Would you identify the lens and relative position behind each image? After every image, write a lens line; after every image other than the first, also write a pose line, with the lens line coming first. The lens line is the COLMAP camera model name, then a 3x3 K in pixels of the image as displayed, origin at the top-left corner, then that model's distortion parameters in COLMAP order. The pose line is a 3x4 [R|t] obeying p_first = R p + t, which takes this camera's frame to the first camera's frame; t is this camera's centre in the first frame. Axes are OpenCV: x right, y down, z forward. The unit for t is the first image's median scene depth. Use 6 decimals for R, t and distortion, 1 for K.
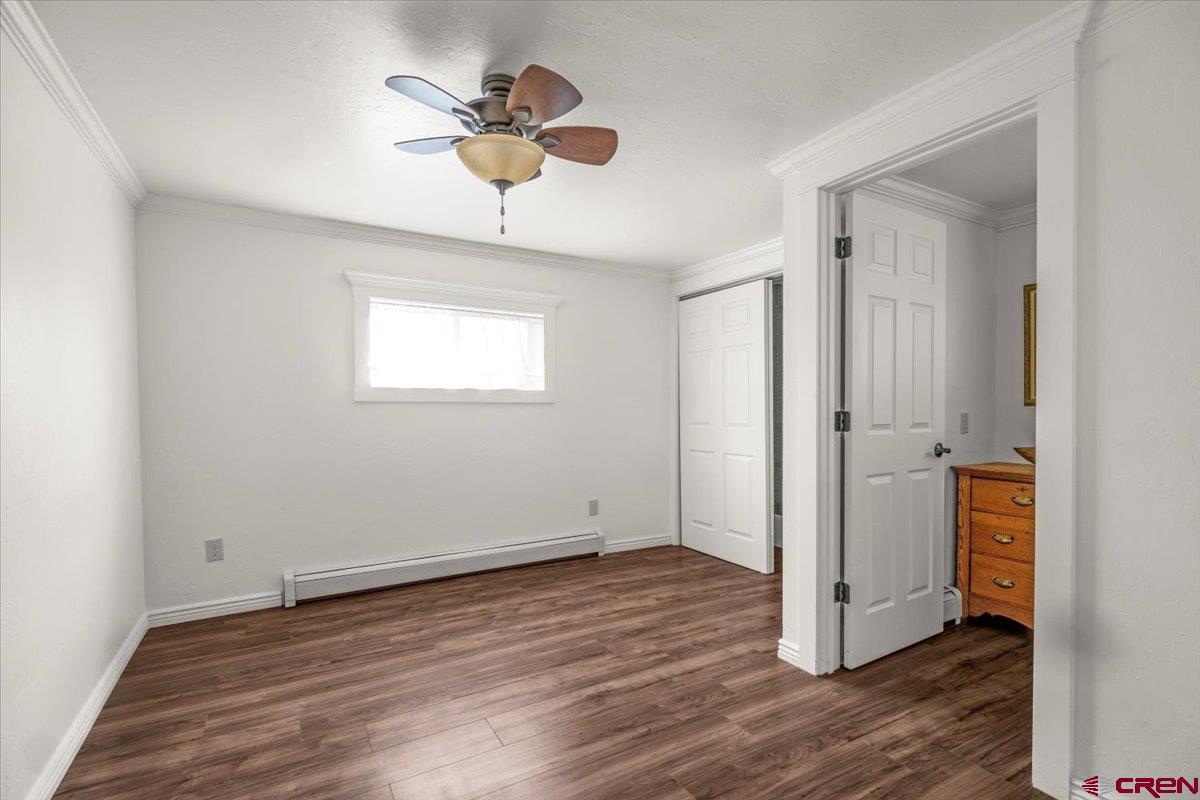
lens RADIAL K [[548.1, 0, 595.0], [0, 548.1, 417.2], [0, 0, 1]] dist [0.001776, 0.000199]
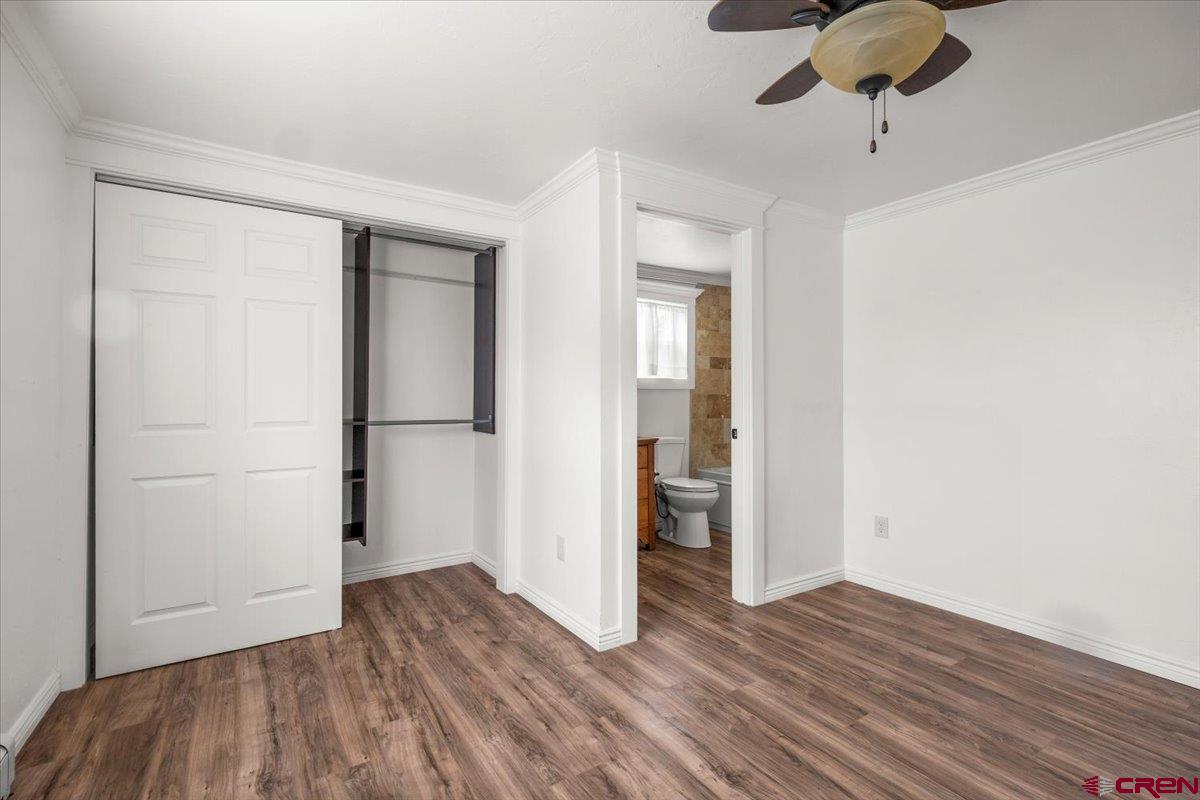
lens RADIAL K [[546.0, 0, 592.4], [0, 546.0, 395.0], [0, 0, 1]] dist [-0.000651, -0.000390]
pose [[-0.050986, 0.010163, 0.998648, -0.509328], [0.018948, 0.999778, -0.009207, -0.008830], [-0.998520, 0.018453, -0.051167, 0.839346]]
